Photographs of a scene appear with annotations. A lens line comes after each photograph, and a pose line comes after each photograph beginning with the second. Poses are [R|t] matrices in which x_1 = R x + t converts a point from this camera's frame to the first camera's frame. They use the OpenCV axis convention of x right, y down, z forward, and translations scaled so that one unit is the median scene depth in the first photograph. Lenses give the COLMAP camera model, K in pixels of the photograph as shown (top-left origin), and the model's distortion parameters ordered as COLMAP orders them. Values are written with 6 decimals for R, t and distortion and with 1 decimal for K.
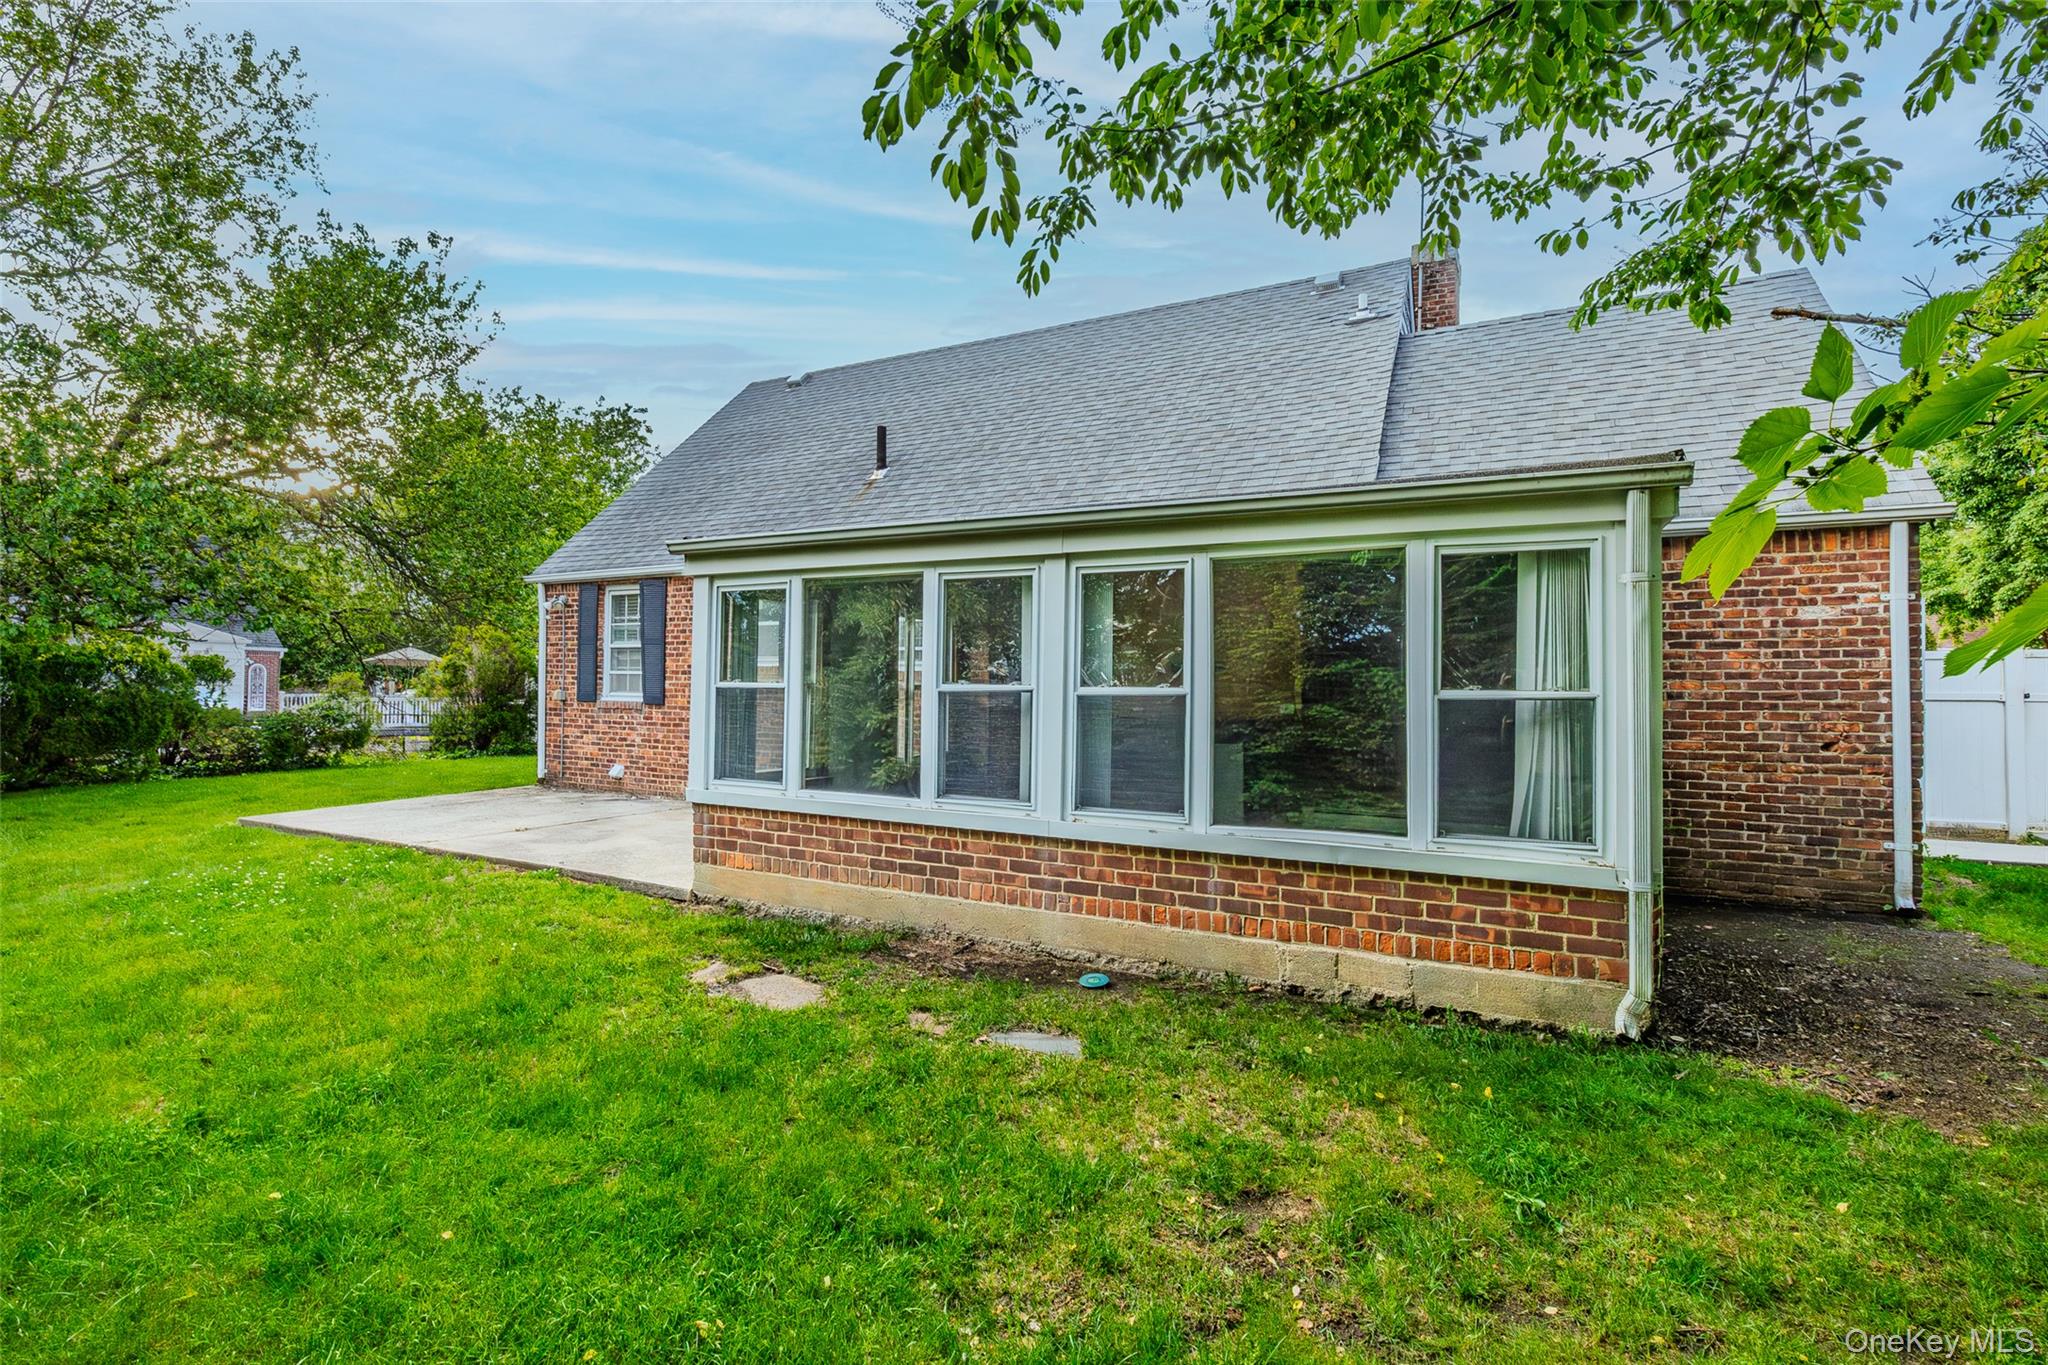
lens RADIAL K [[922.2, 0, 1022.9], [0, 922.2, 673.1], [0, 0, 1]] dist [-0.003067, -0.000020]
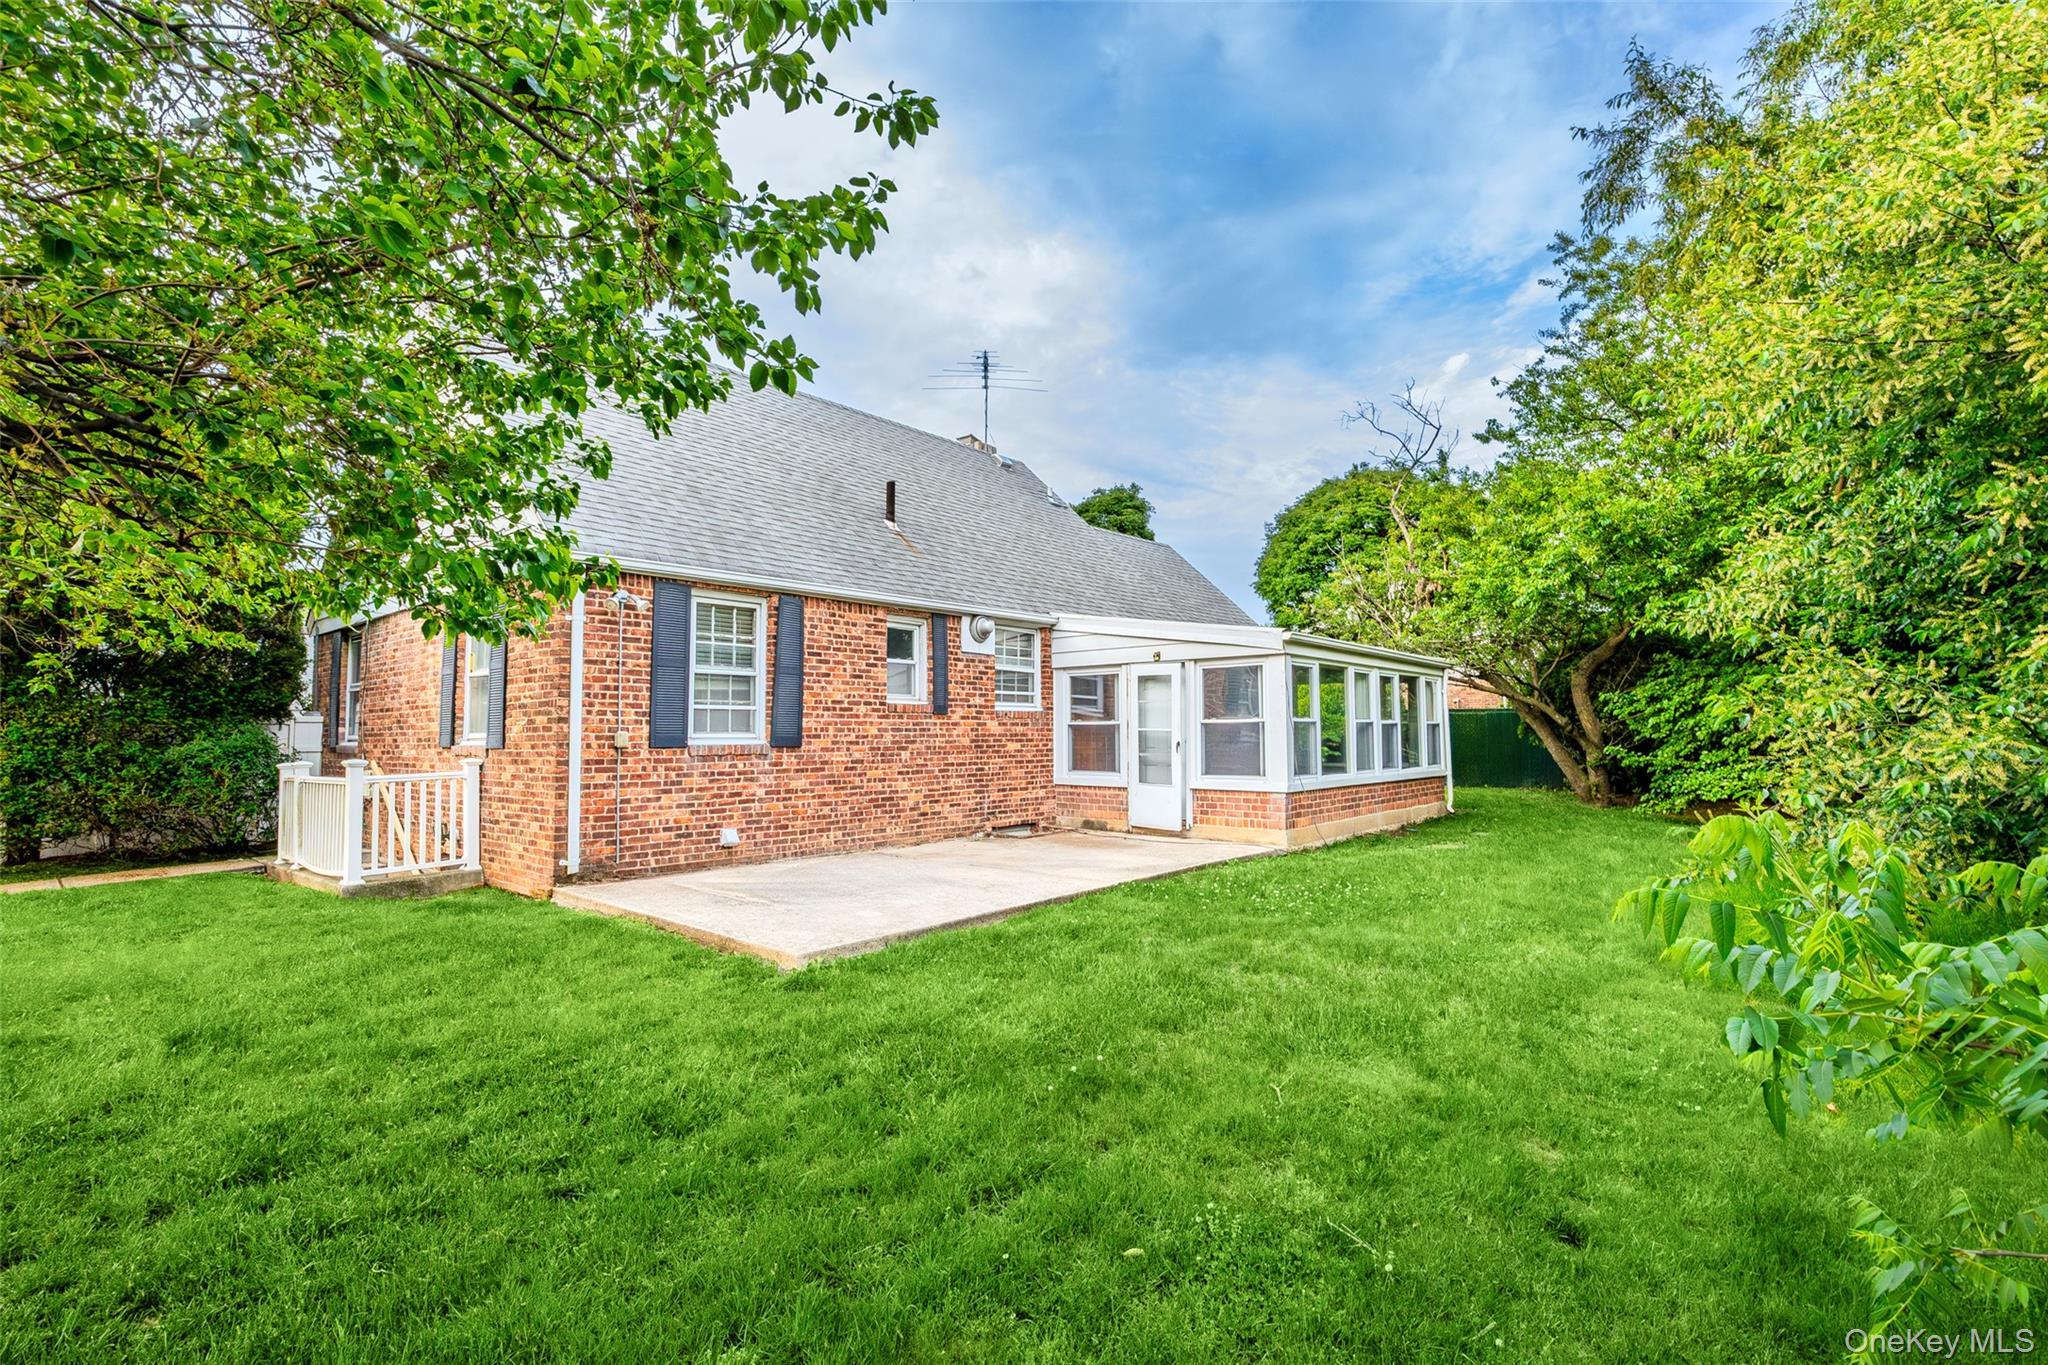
lens RADIAL K [[904.0, 0, 1011.5], [0, 904.0, 683.8], [0, 0, 1]] dist [0.000101, 0.000034]
pose [[0.247564, 0.037508, 0.968145, -2.452797], [-0.006160, 0.999291, -0.037139, 0.013794], [-0.968852, 0.003231, 0.247620, 1.310037]]
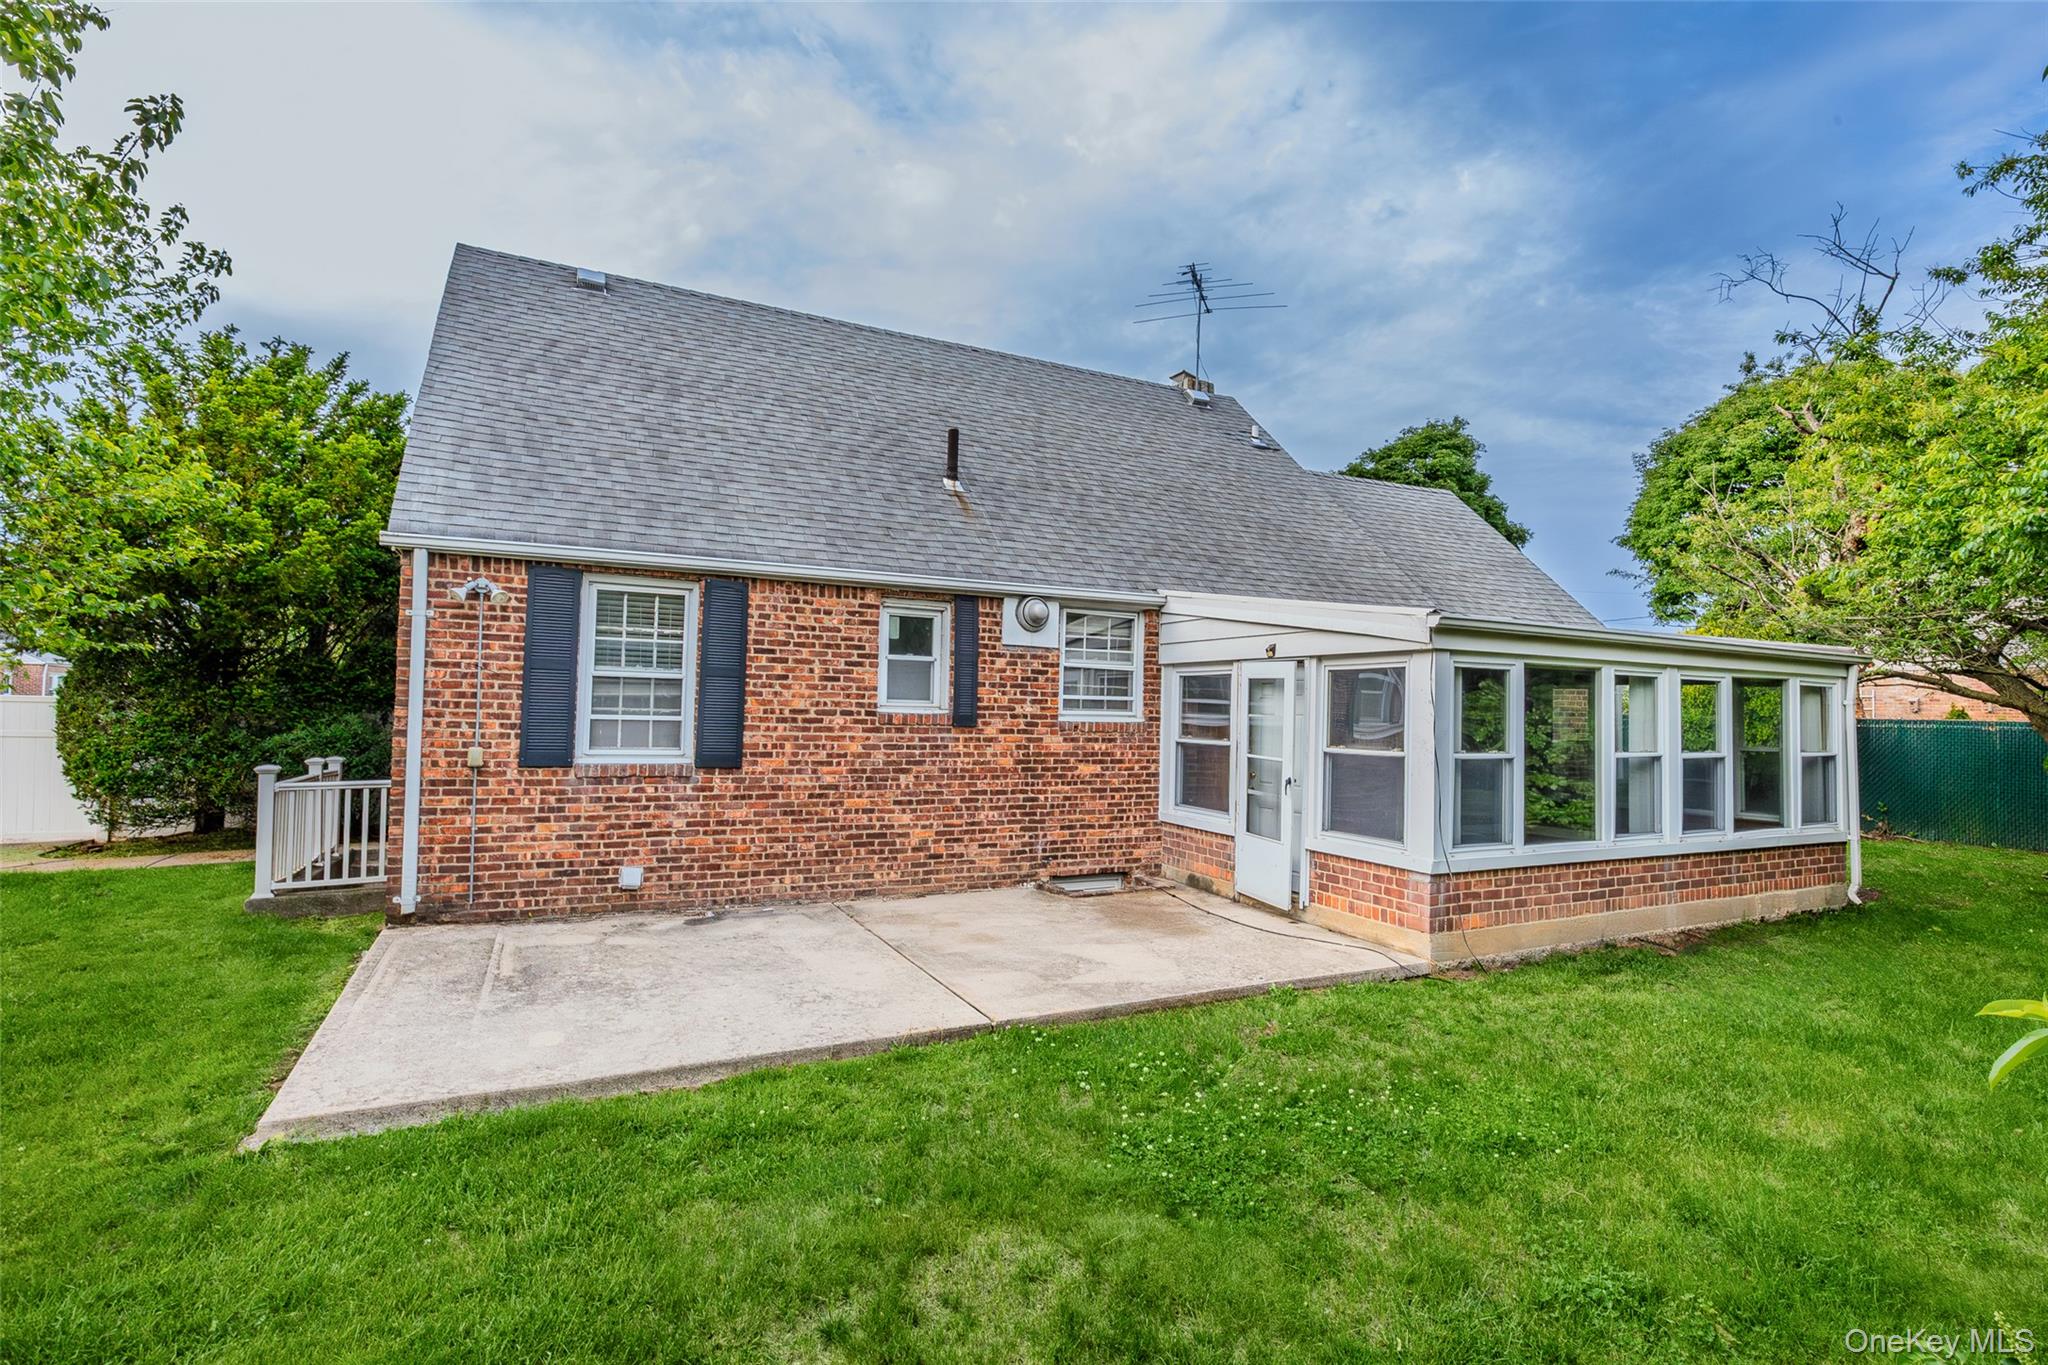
lens RADIAL K [[946.1, 0, 1032.1], [0, 946.1, 680.3], [0, 0, 1]] dist [-0.003241, -0.000036]
pose [[0.590872, 0.025743, 0.806355, -1.762896], [-0.025821, 0.999582, -0.012991, -0.055003], [-0.806352, -0.013145, 0.591290, 0.909247]]
